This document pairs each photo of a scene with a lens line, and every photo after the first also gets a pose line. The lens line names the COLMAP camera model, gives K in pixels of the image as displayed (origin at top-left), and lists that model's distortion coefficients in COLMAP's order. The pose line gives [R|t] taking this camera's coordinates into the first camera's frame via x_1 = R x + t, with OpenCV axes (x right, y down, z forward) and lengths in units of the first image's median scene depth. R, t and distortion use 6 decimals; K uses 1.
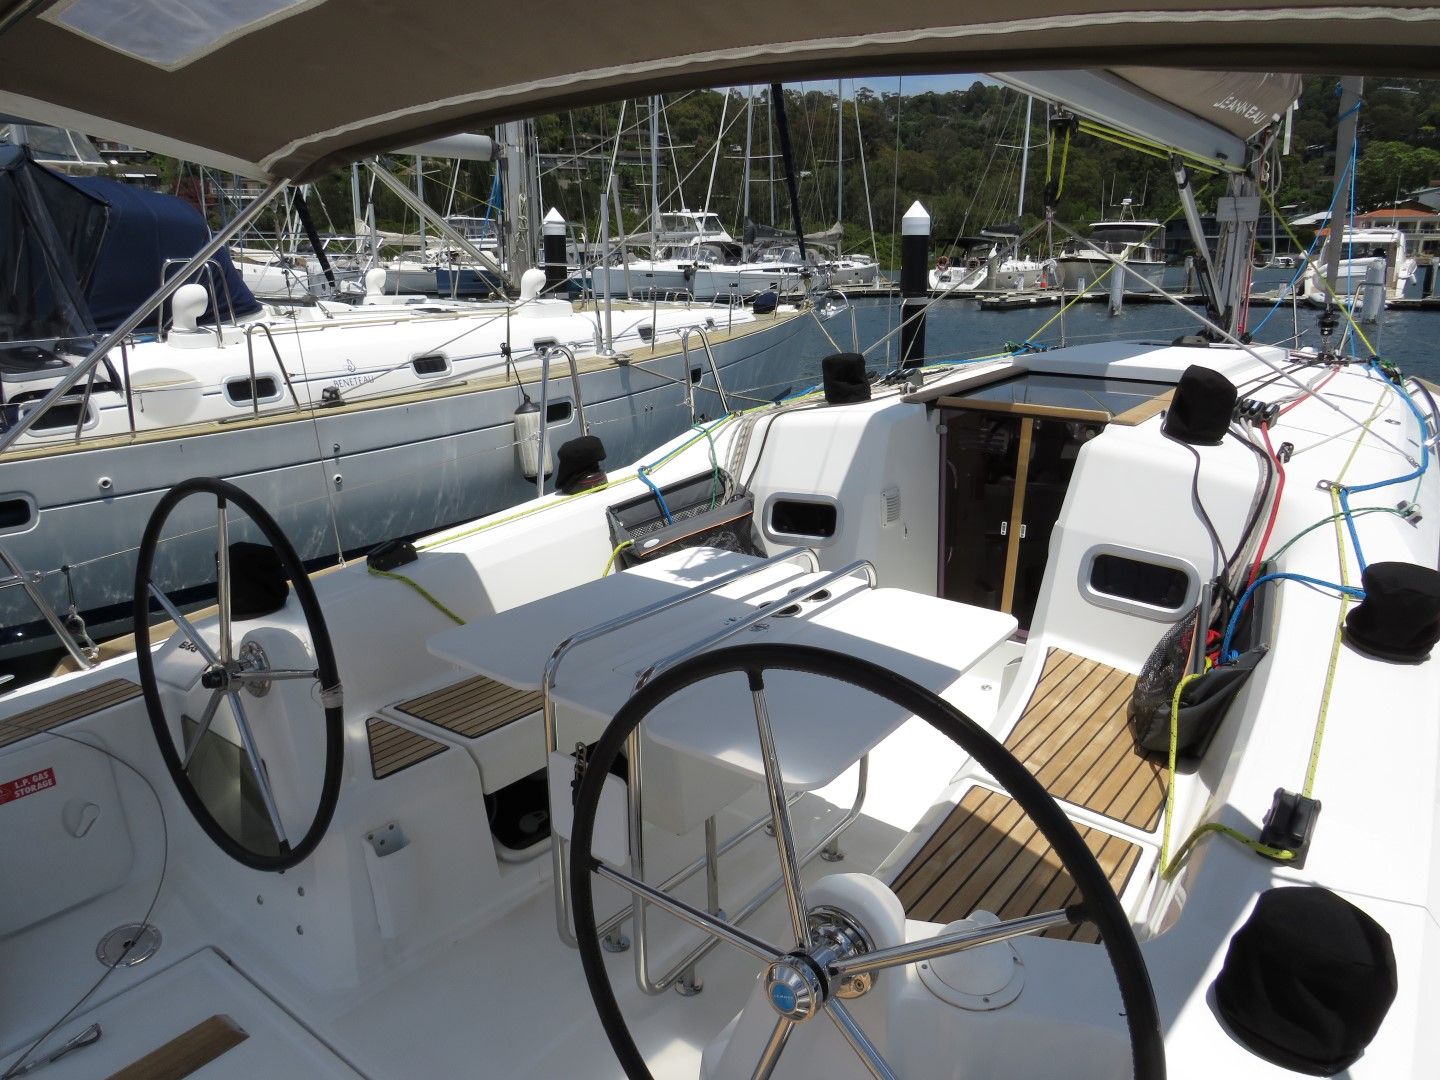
lens RADIAL K [[1031.0, 0, 720.0], [0, 1031.0, 540.0], [0, 0, 1]] dist [-0.006352, 0.008108]
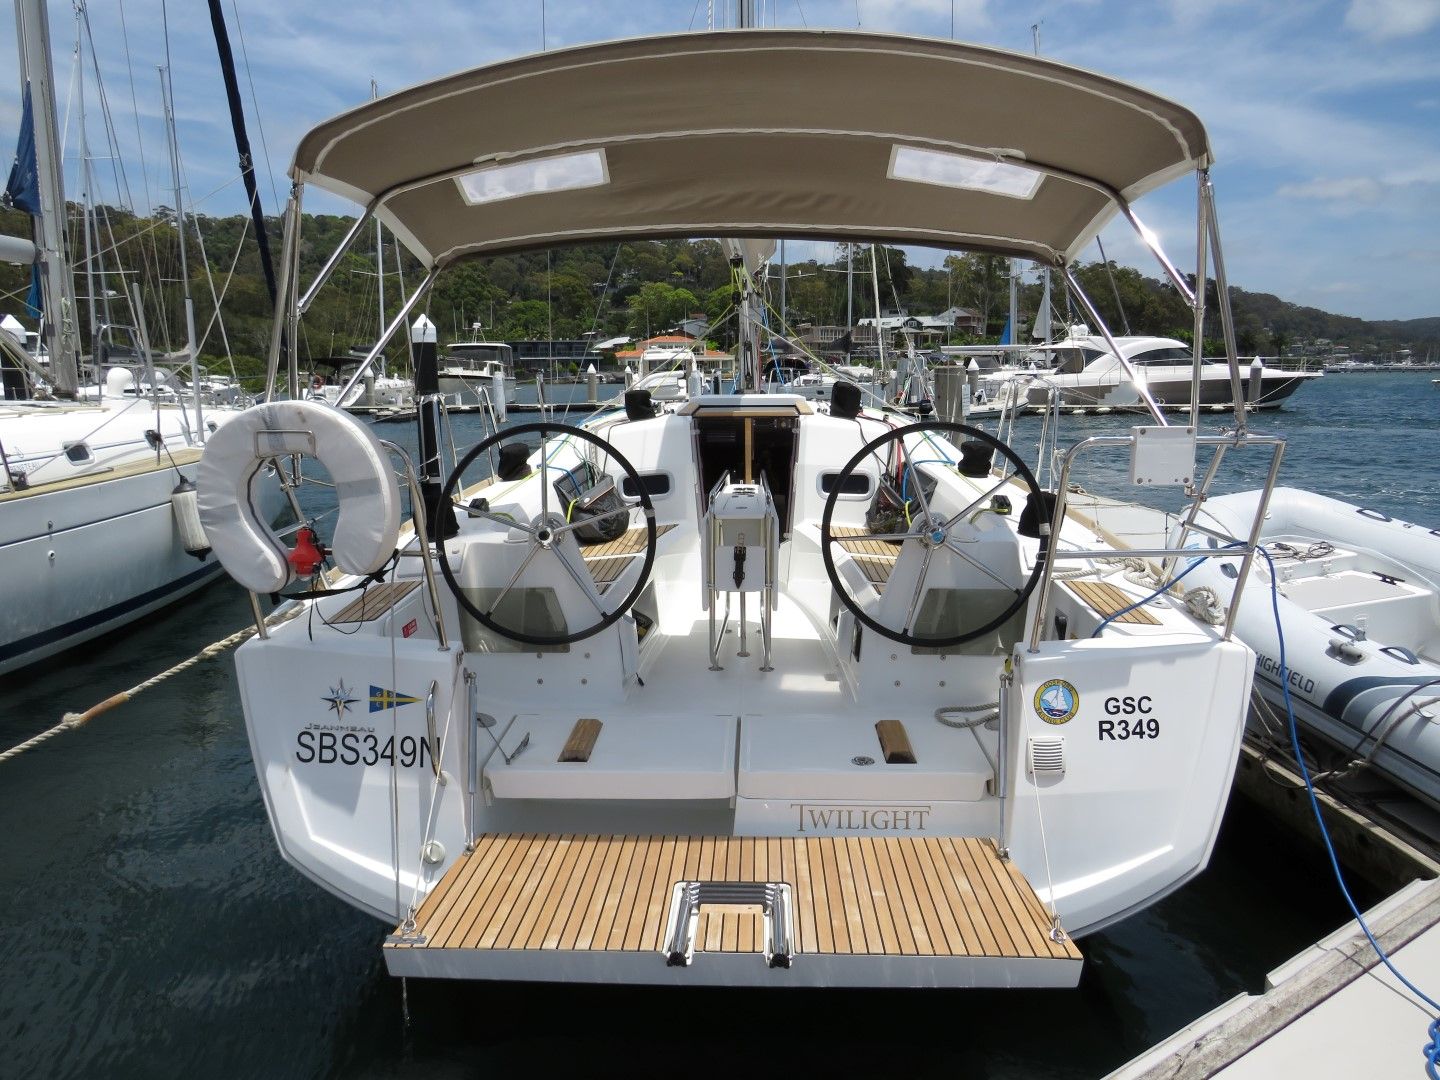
lens RADIAL K [[1036.2, 0, 720.0], [0, 1036.2, 540.0], [0, 0, 1]] dist [-0.025793, 0.002950]
pose [[0.818119, -0.100462, 0.566205, -0.050013], [0.164187, 0.984443, -0.062566, 0.012393], [-0.551111, 0.144150, 0.821886, -0.026749]]
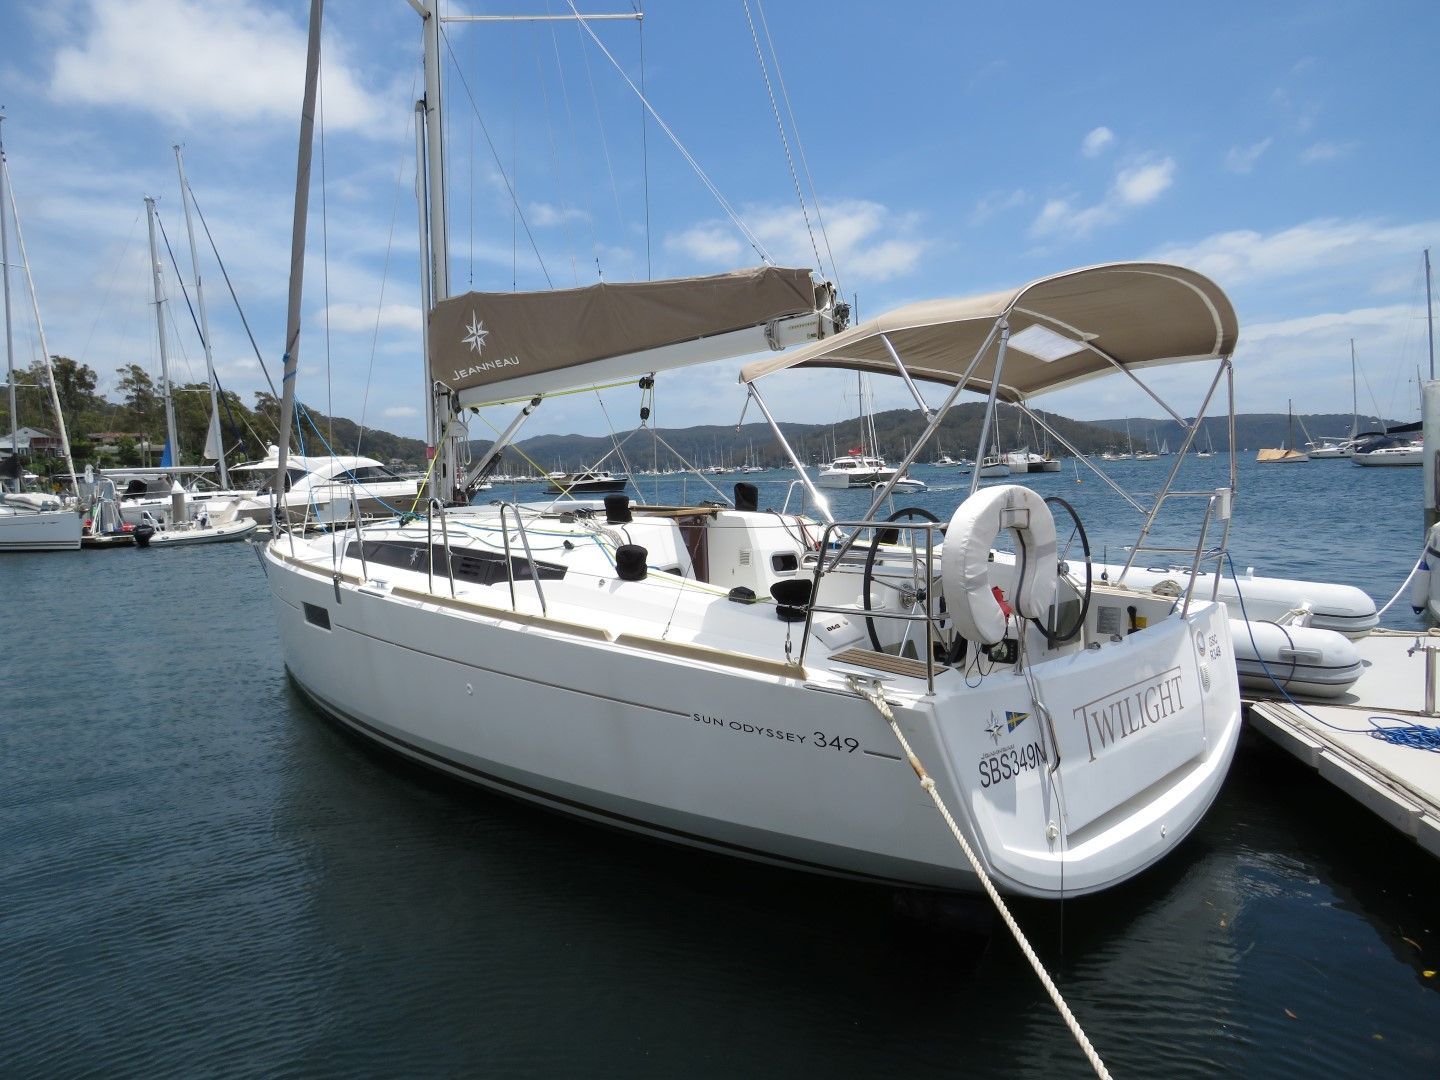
lens RADIAL K [[1030.3, 0, 720.0], [0, 1030.3, 540.0], [0, 0, 1]] dist [-0.033747, 0.003121]
pose [[0.115513, -0.069934, 0.990841, -0.109154], [0.301057, 0.953063, 0.032170, -0.006984], [-0.946584, 0.294583, 0.131145, 0.041570]]
